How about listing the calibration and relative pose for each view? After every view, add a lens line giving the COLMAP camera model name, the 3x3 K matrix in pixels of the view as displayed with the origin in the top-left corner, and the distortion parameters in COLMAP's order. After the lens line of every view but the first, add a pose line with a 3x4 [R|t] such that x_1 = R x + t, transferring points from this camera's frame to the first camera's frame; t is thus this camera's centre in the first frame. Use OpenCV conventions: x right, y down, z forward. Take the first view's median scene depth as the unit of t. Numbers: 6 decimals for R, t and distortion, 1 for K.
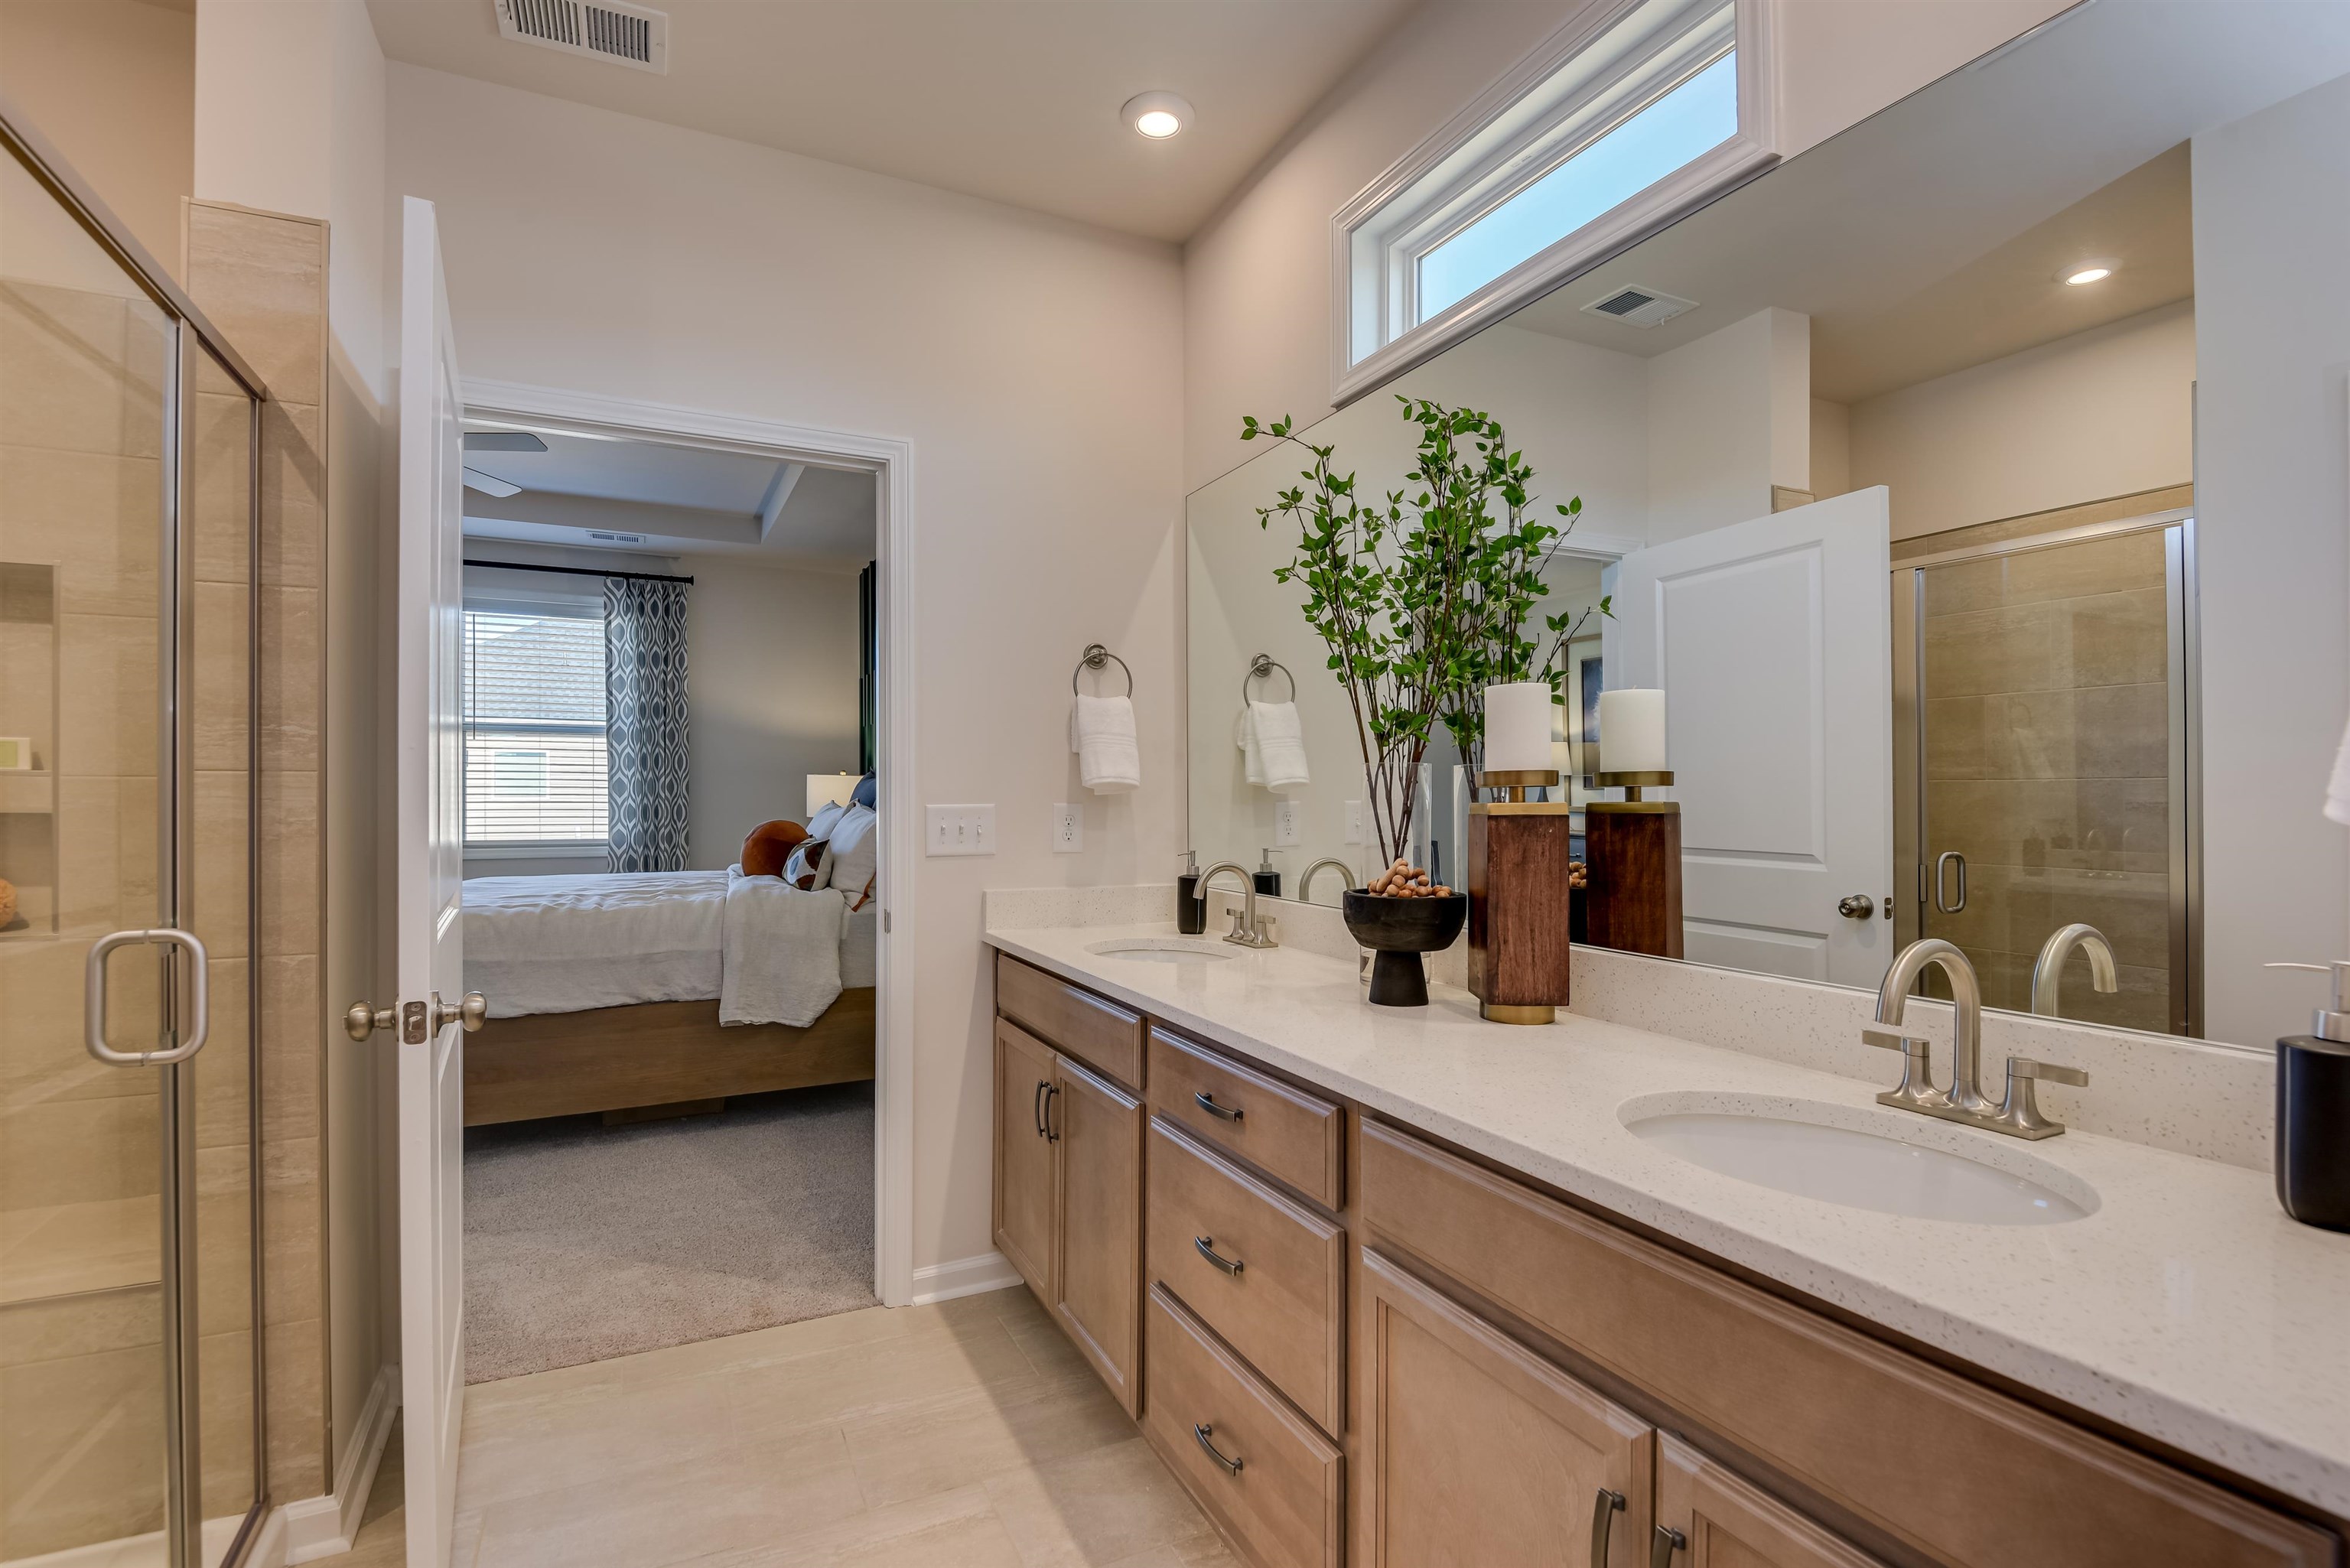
lens RADIAL K [[1120.2, 0, 1166.5], [0, 1120.2, 792.7], [0, 0, 1]] dist [-0.001130, -0.000039]
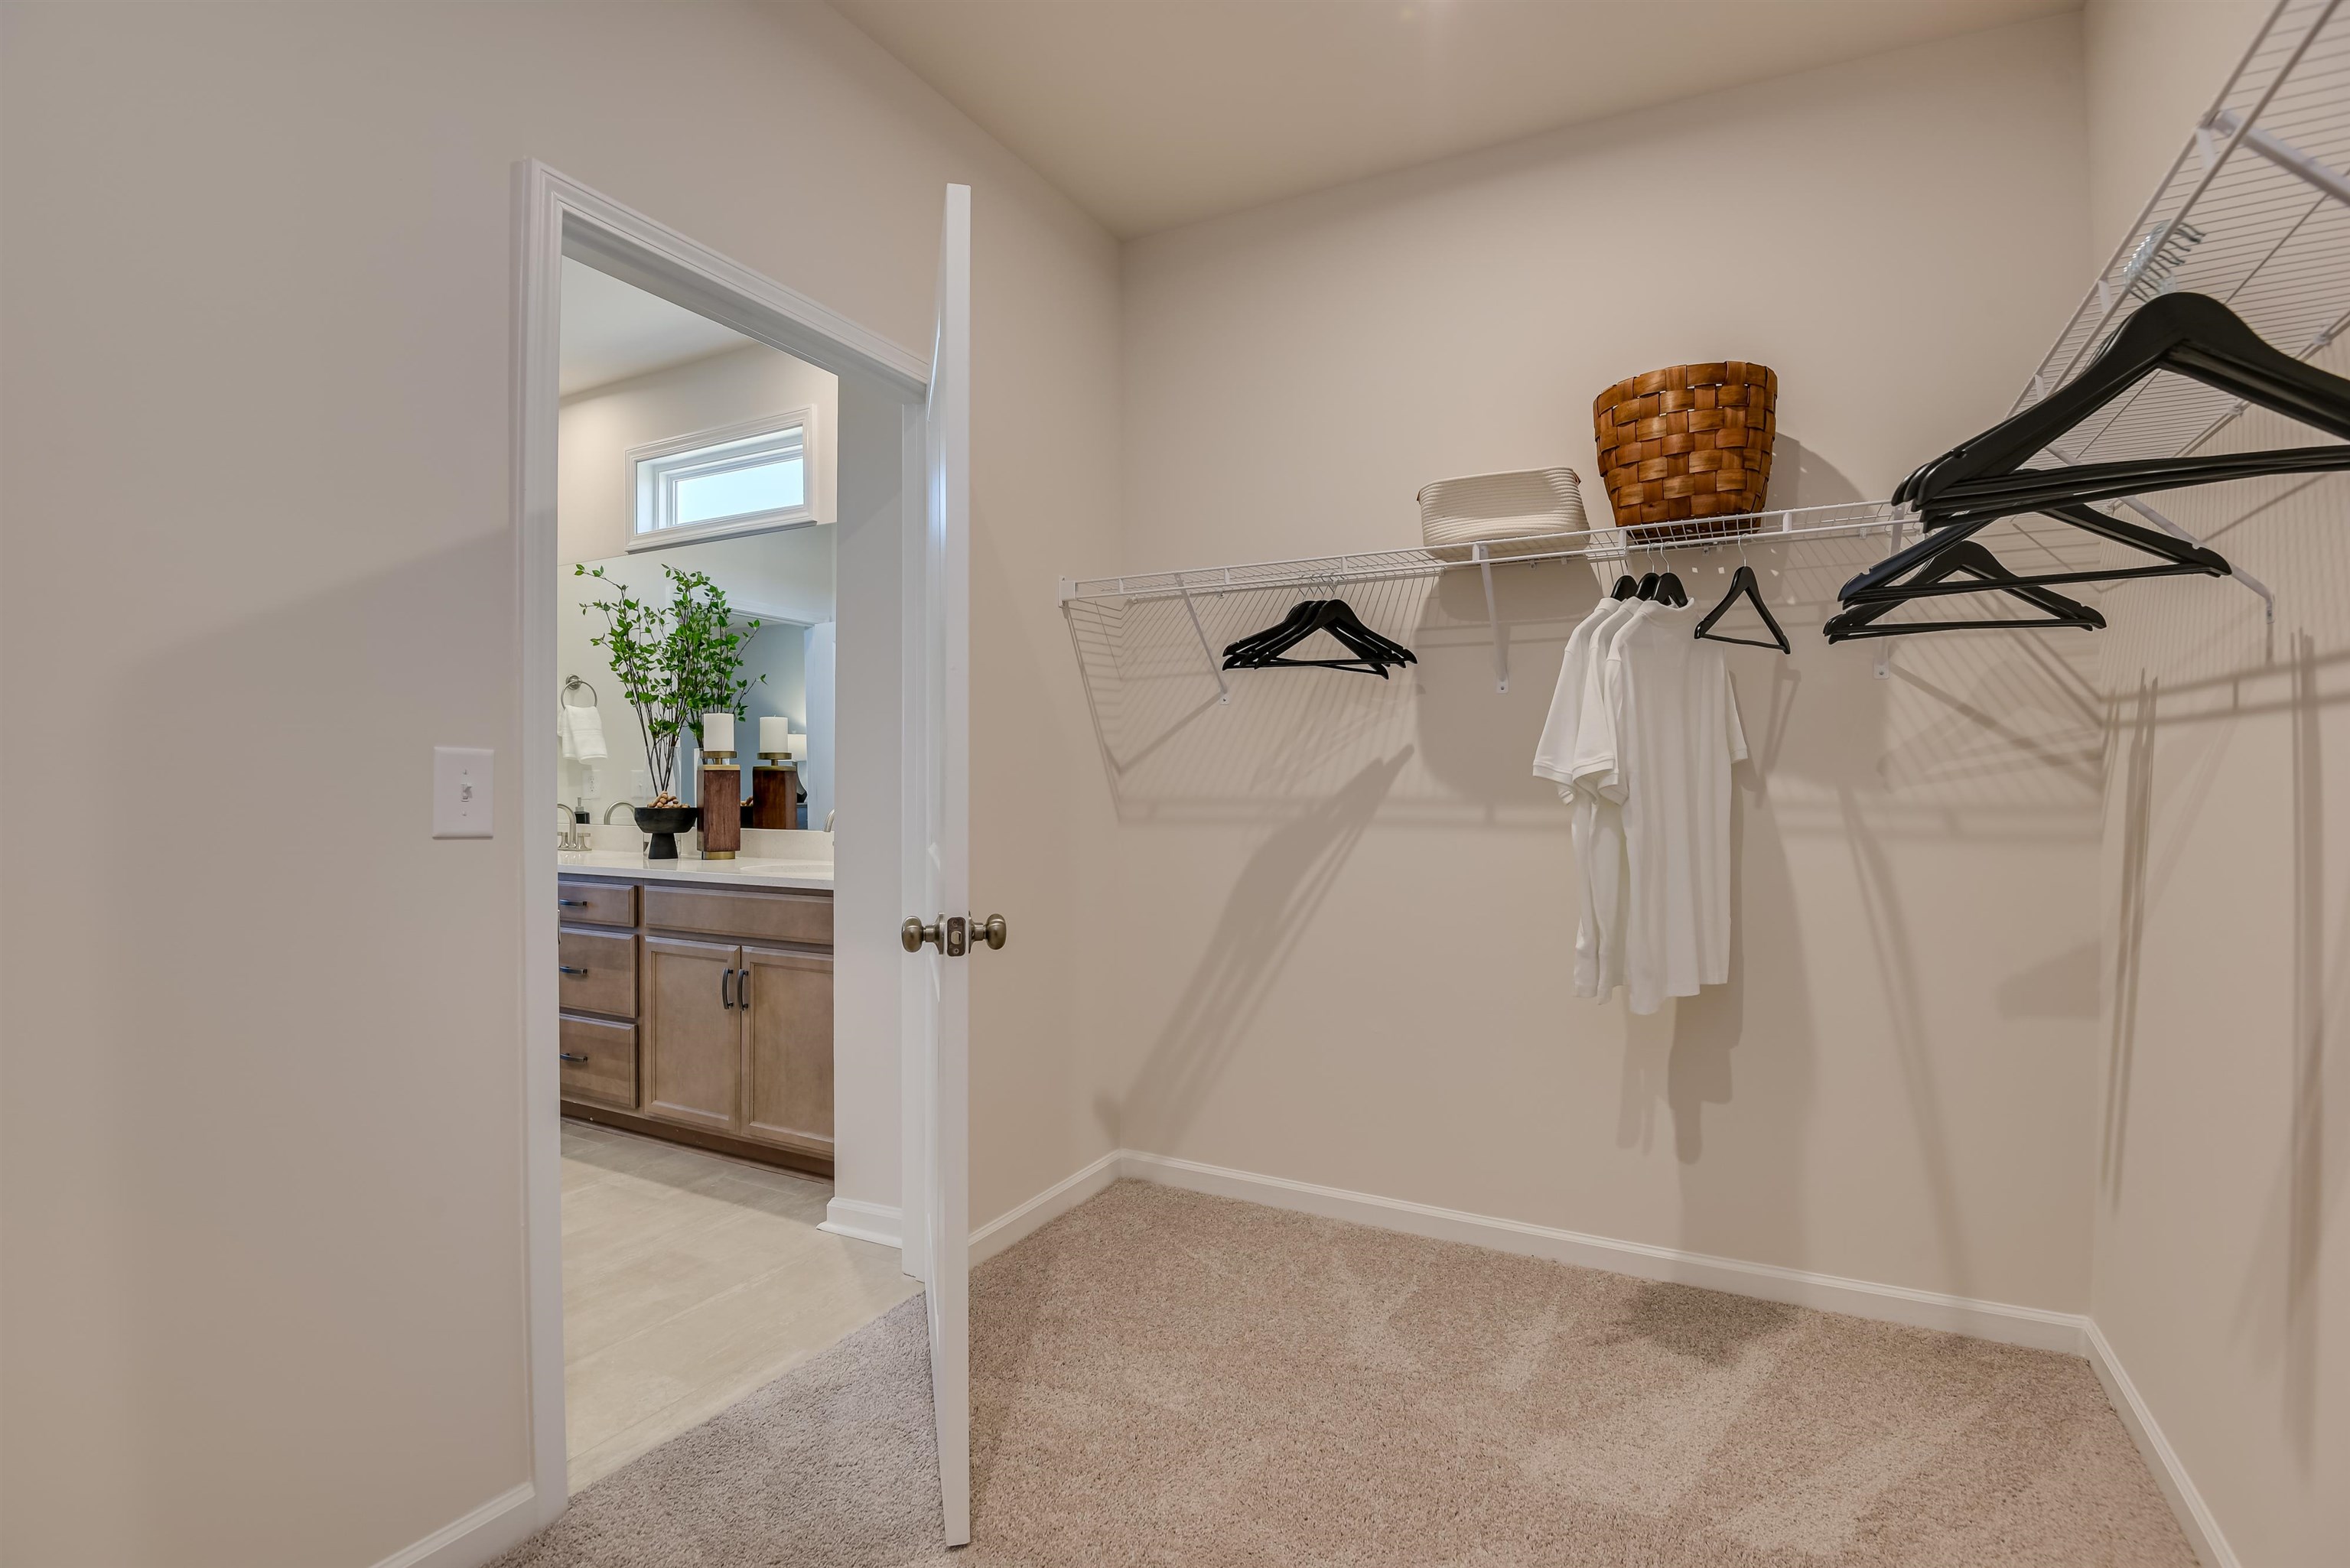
lens RADIAL K [[1081.3, 0, 1163.8], [0, 1081.3, 797.1], [0, 0, 1]] dist [-0.003497, -0.000111]
pose [[0.811581, -0.005210, 0.584217, -0.201645], [-0.004386, 0.999878, 0.015010, 0.031771], [-0.584223, -0.014744, 0.811459, -1.118643]]
